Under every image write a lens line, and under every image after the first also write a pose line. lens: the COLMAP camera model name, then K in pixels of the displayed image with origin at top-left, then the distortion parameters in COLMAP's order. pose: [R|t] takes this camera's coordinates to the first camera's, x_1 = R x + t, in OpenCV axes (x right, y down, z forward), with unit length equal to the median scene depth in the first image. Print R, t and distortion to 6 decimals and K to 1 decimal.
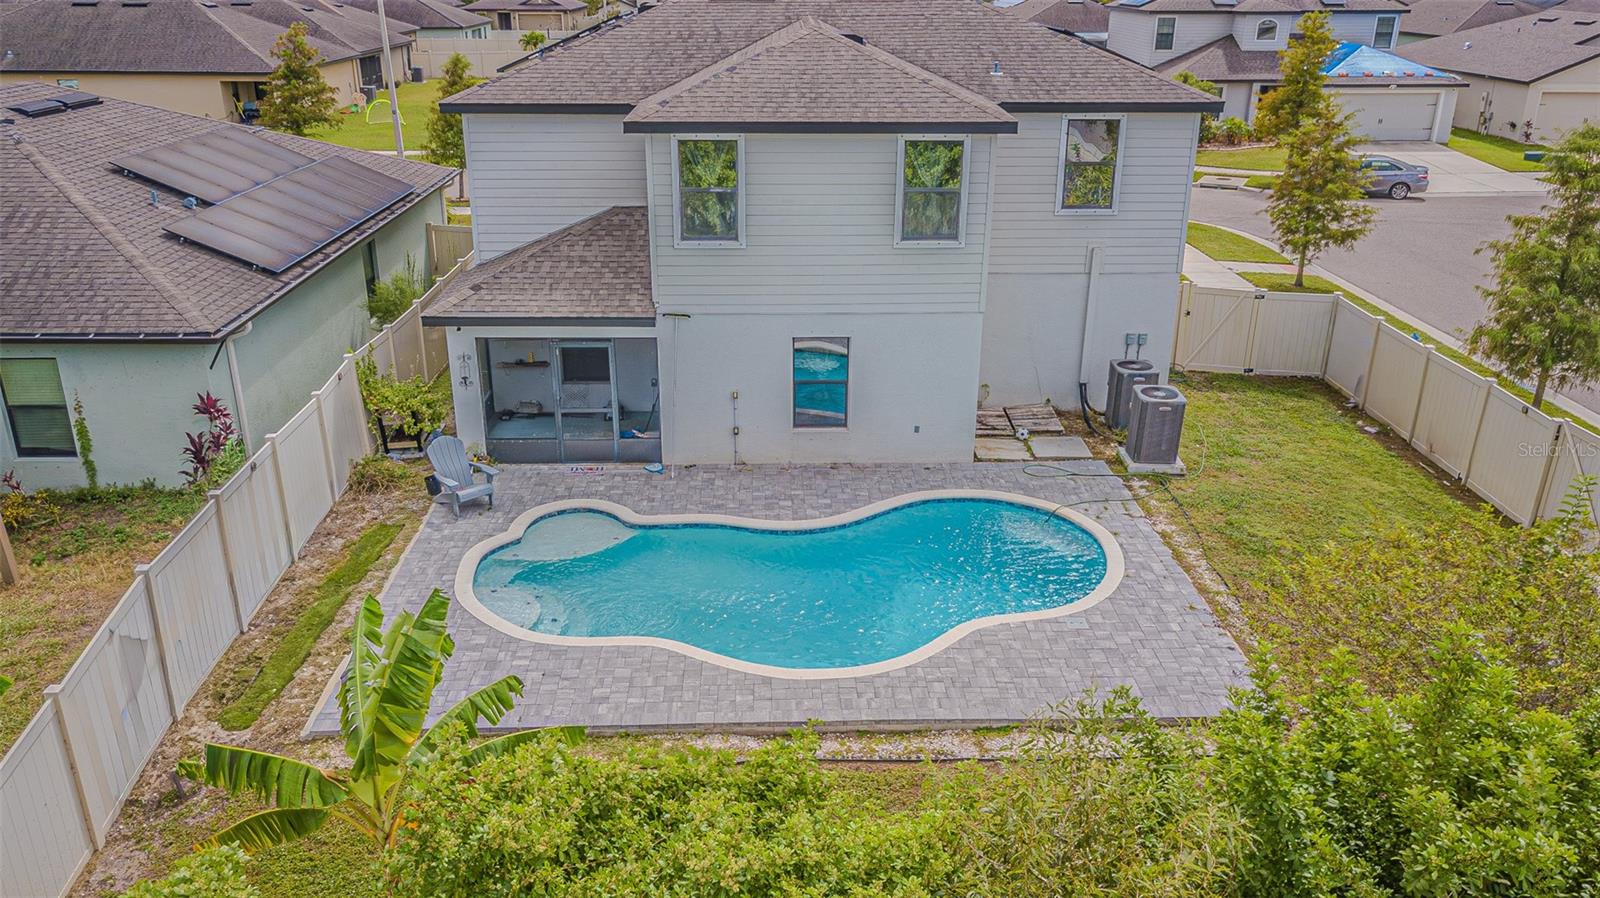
lens RADIAL K [[1228.4, 0, 793.0], [0, 1228.4, 465.5], [0, 0, 1]] dist [0.015739, 0.004467]
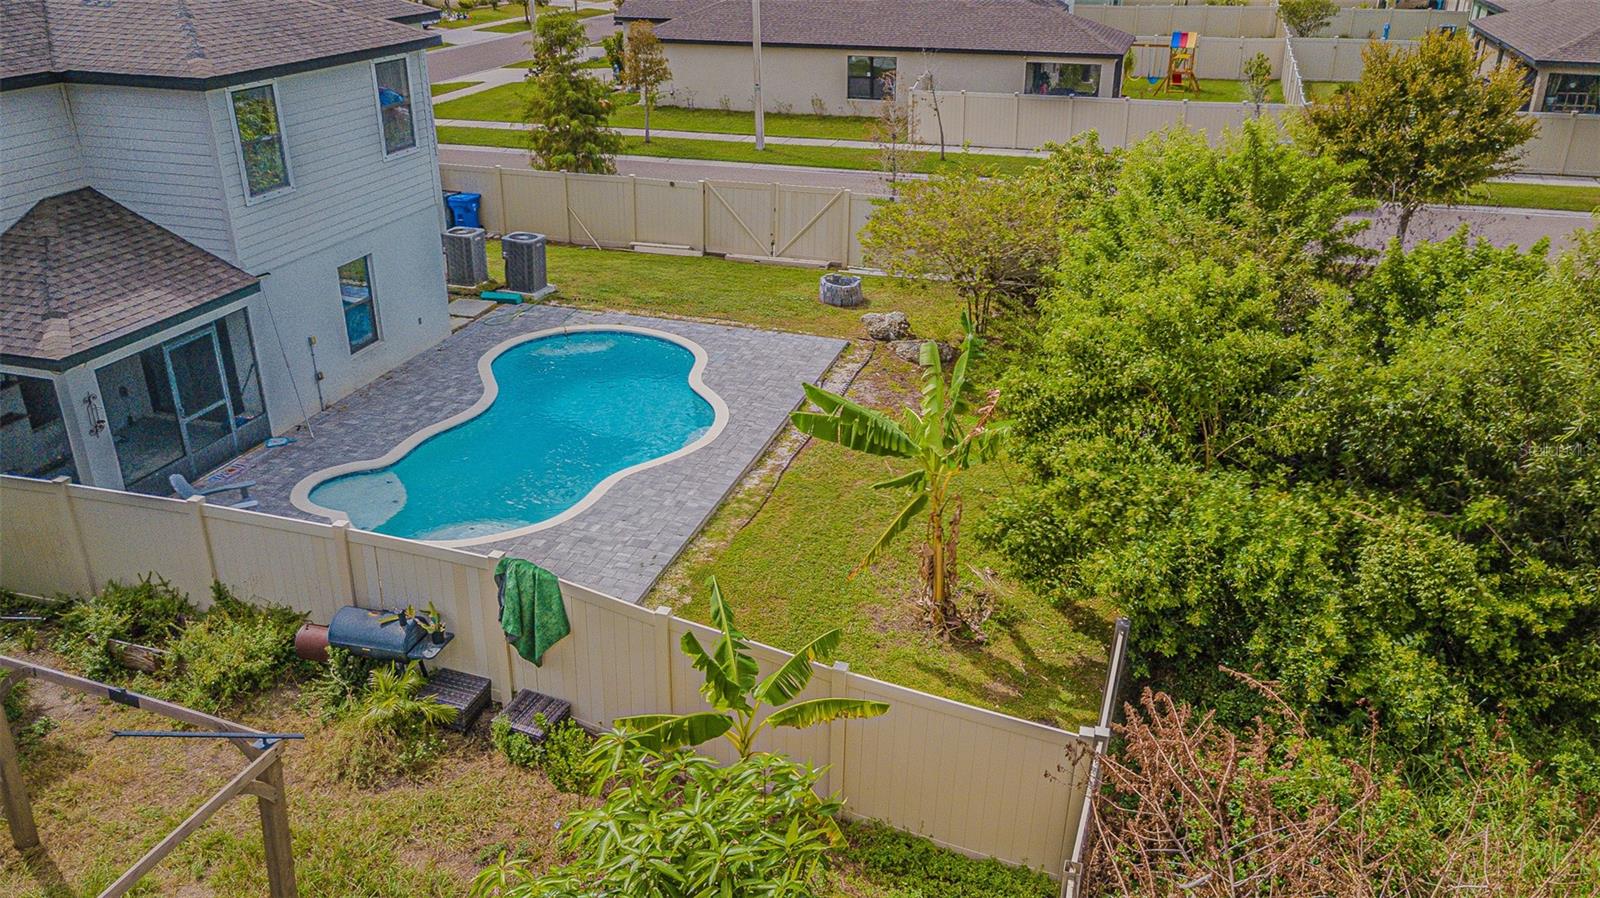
lens RADIAL K [[1232.0, 0, 800.0], [0, 1232.0, 449.0], [0, 0, 1]] dist [0.021365, -0.001381]
pose [[0.323933, -0.396420, 0.859022, -0.841422], [0.358474, 0.891707, 0.276325, -0.118106], [-0.875536, 0.218426, 0.430960, 0.241262]]
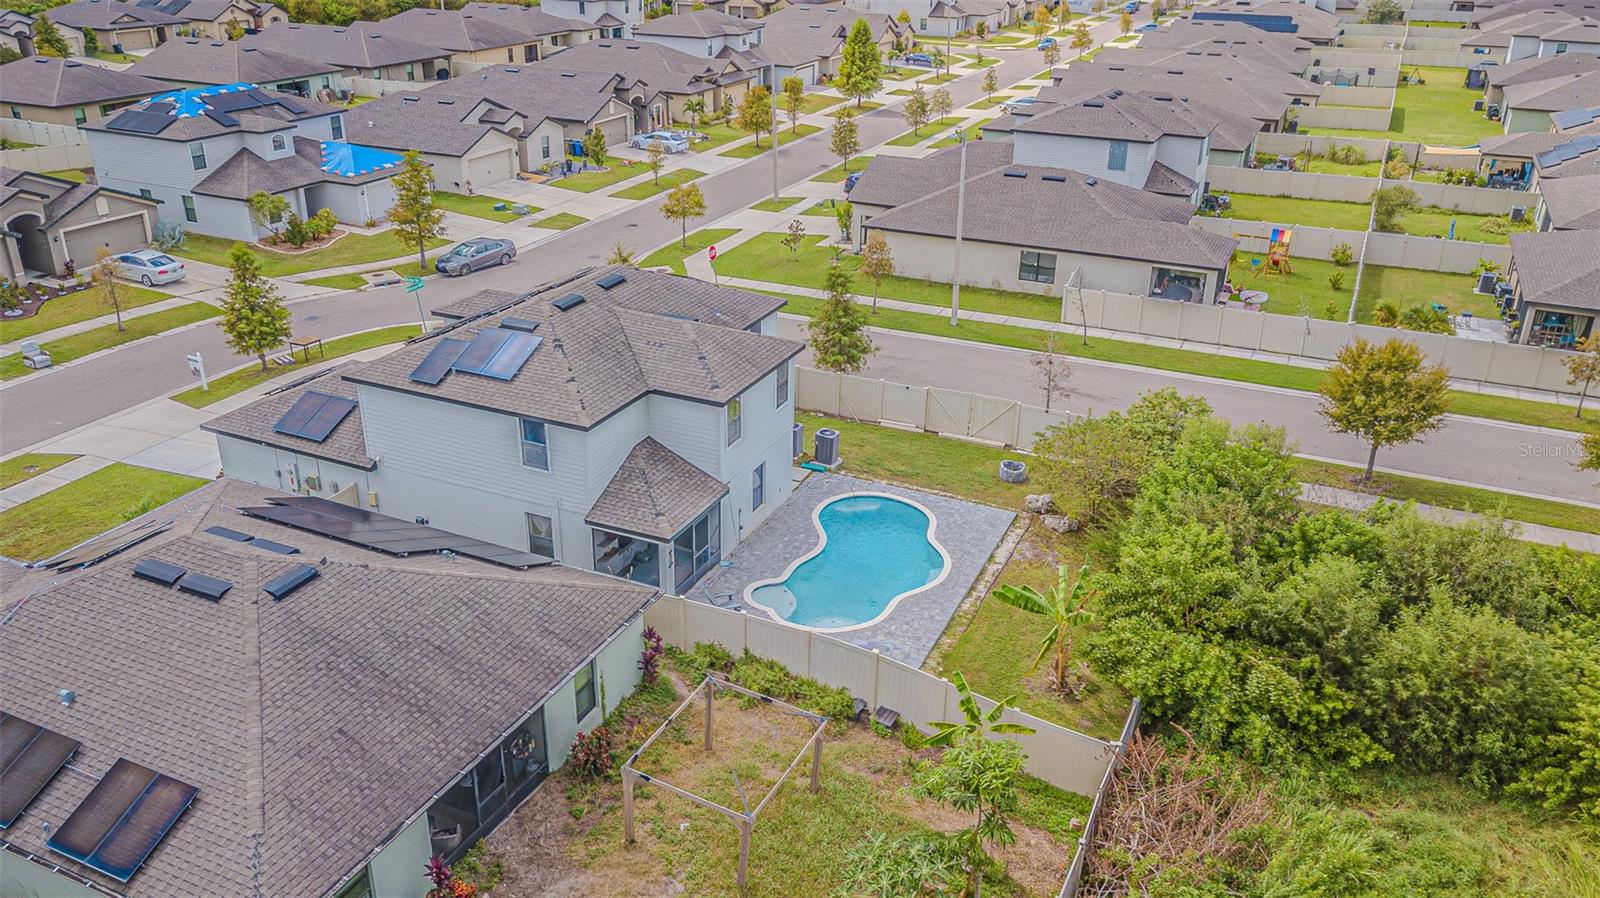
lens RADIAL K [[1225.1, 0, 793.1], [0, 1225.1, 449.4], [0, 0, 1]] dist [-0.005944, 0.034744]
pose [[0.445668, -0.368797, 0.815701, -1.588902], [0.331639, 0.914380, 0.232217, -0.580540], [-0.831502, 0.167026, 0.529818, -0.114424]]
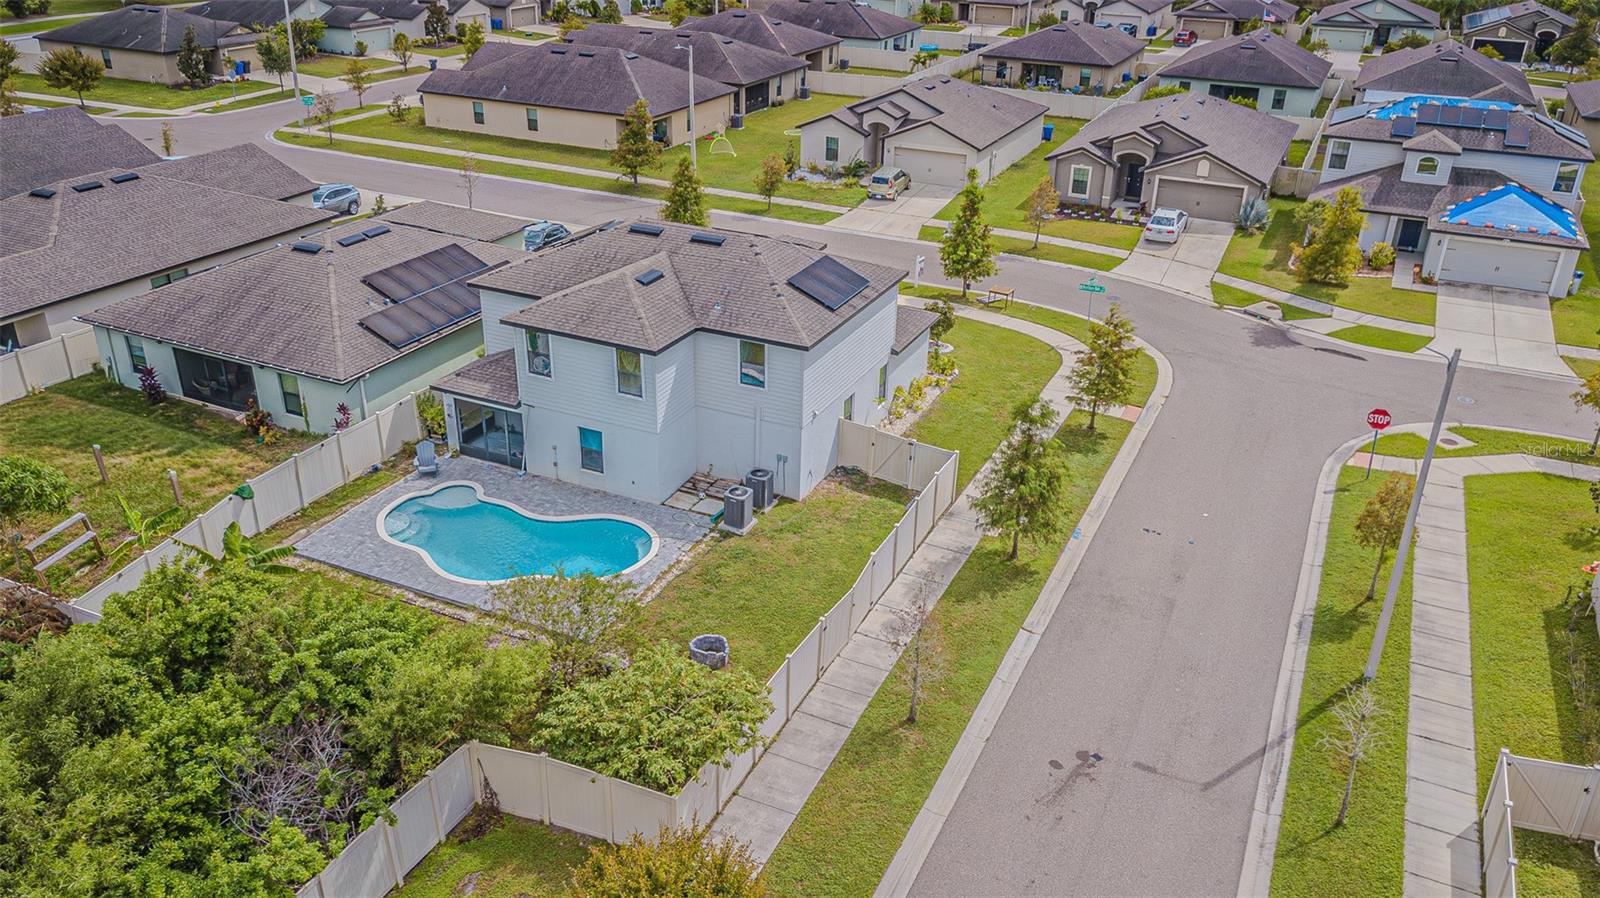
lens RADIAL K [[1232.0, 0, 800.0], [0, 1232.0, 449.0], [0, 0, 1]] dist [0.021365, -0.001381]
pose [[0.895817, 0.207419, -0.393052, 1.161213], [-0.186024, 0.978206, 0.092239, -0.329721], [0.403618, -0.009512, 0.914878, -0.737910]]
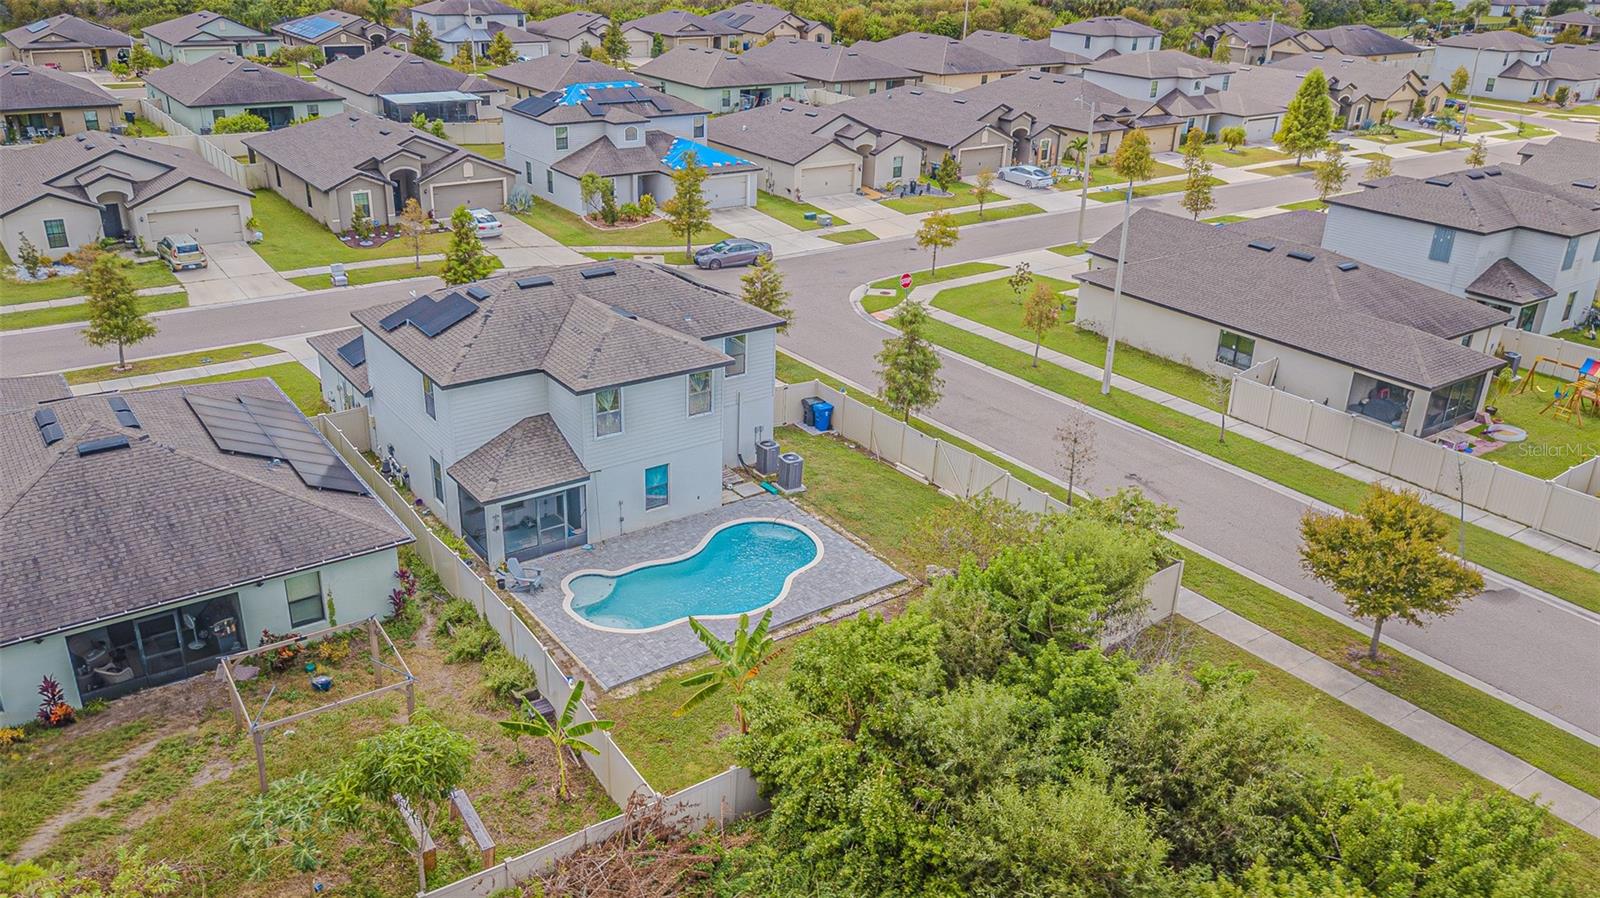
lens RADIAL K [[1225.1, 0, 793.1], [0, 1225.1, 449.4], [0, 0, 1]] dist [-0.005944, 0.034744]
pose [[0.823020, -0.207523, 0.528746, -0.886495], [0.189774, 0.977841, 0.088393, -0.274465], [-0.535373, 0.027593, 0.844165, -0.882345]]
